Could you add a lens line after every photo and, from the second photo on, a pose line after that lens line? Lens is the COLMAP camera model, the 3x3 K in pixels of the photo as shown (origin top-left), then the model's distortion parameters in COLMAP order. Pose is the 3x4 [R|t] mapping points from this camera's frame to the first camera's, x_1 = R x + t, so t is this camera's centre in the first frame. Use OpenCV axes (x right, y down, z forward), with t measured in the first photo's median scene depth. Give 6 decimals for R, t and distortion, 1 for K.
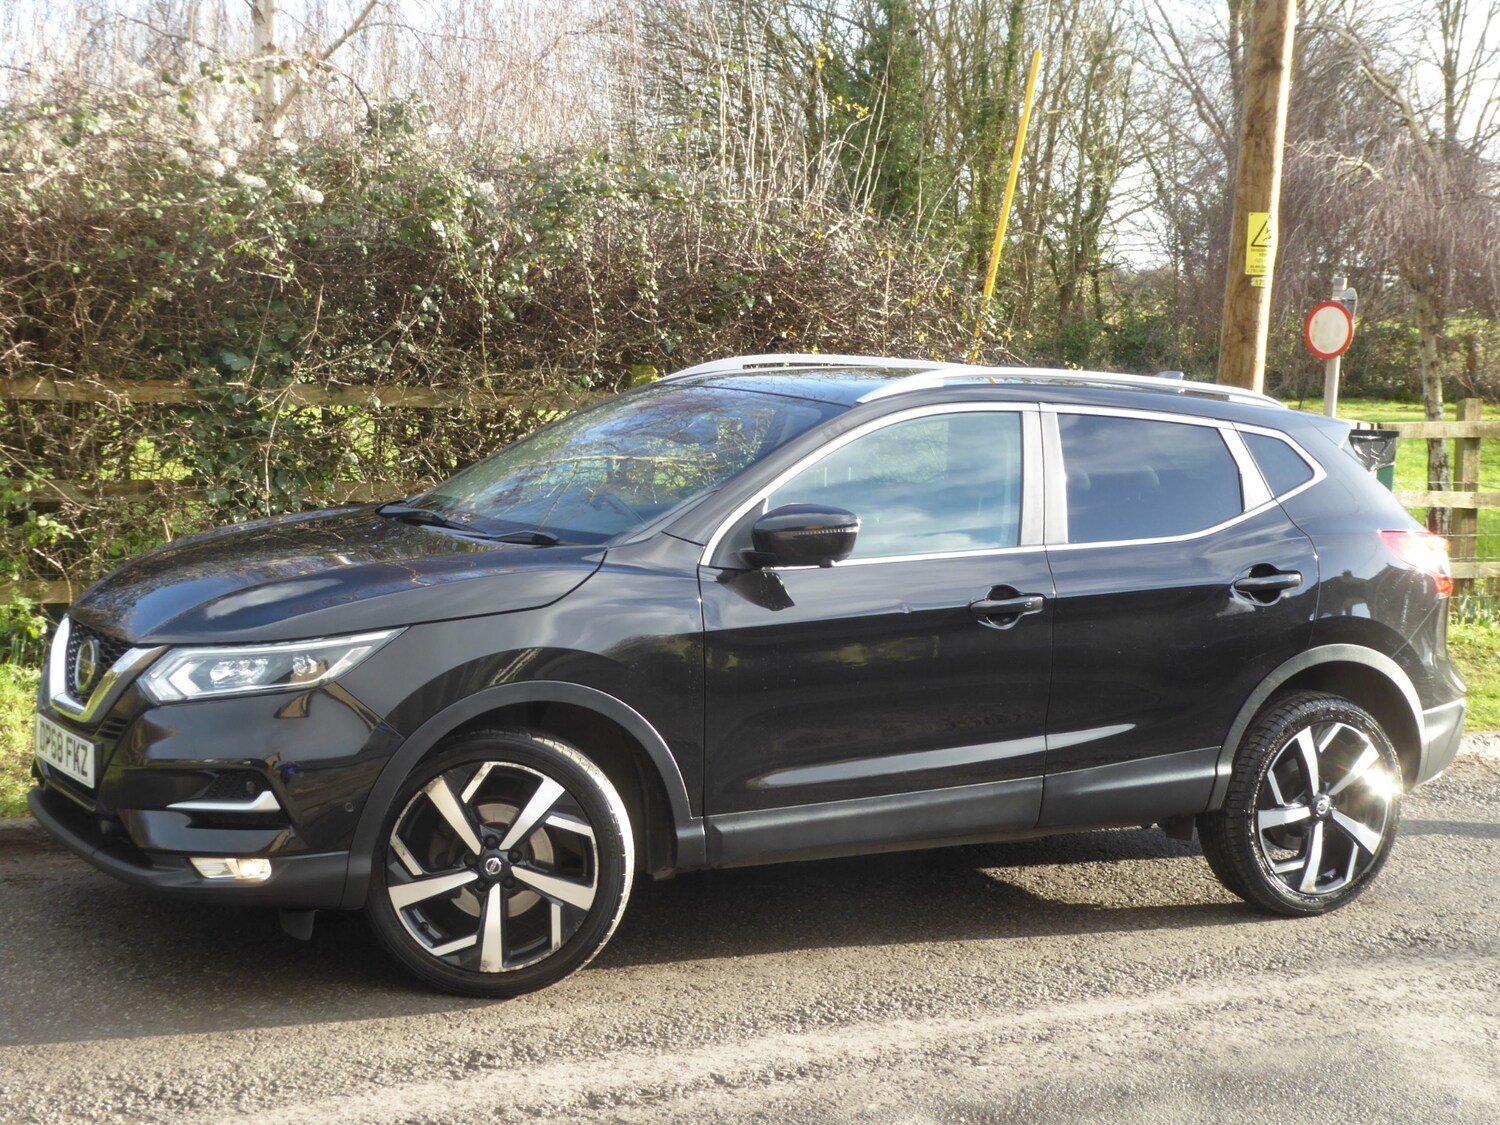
lens RADIAL K [[2469.8, 0, 750.0], [0, 2469.8, 562.5], [0, 0, 1]] dist [0.061777, 0.033969]
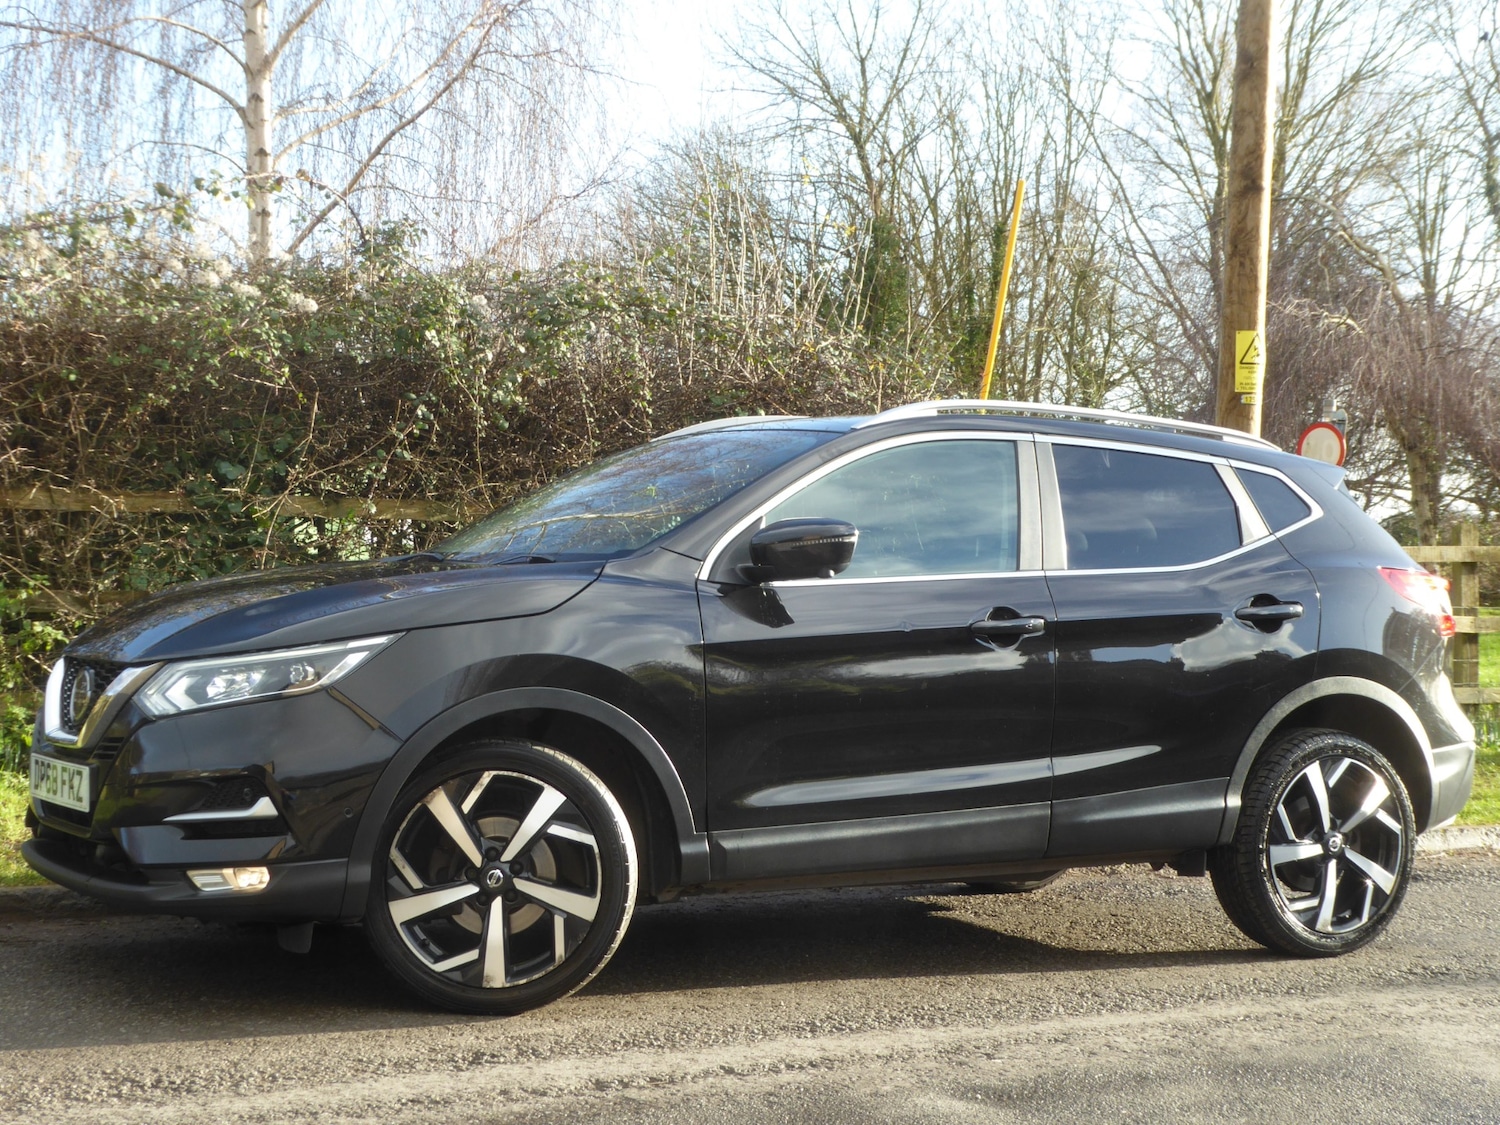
lens RADIAL K [[2481.1, 0, 751.4], [0, 2481.1, 571.1], [0, 0, 1]] dist [0.070836, -0.036284]
pose [[0.999719, -0.023578, 0.002516, -0.001056], [0.023711, 0.994921, -0.097828, 0.083452], [-0.000197, 0.097860, 0.995200, 0.002952]]
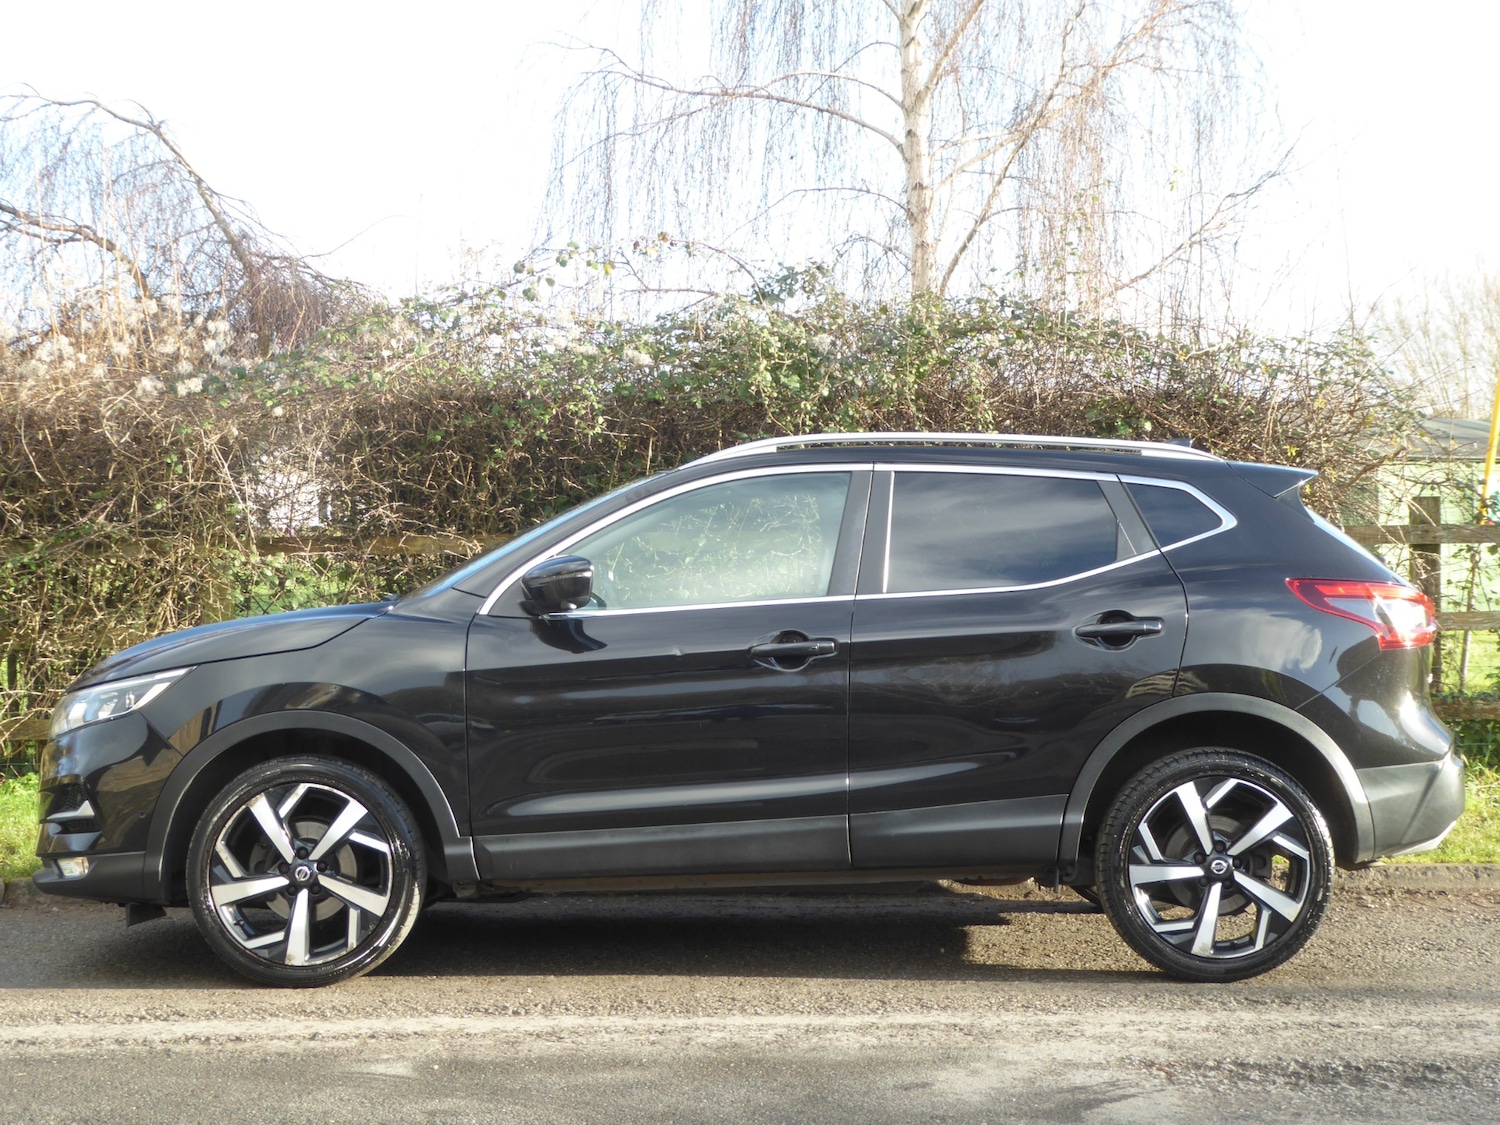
lens RADIAL K [[2651.9, 0, 741.6], [0, 2651.9, 566.7], [0, 0, 1]] dist [0.126836, -0.204509]
pose [[0.859768, -0.053640, -0.507860, 0.611393], [-0.000240, 0.994426, -0.105437, 0.093657], [0.510685, 0.090773, 0.854963, 0.015954]]
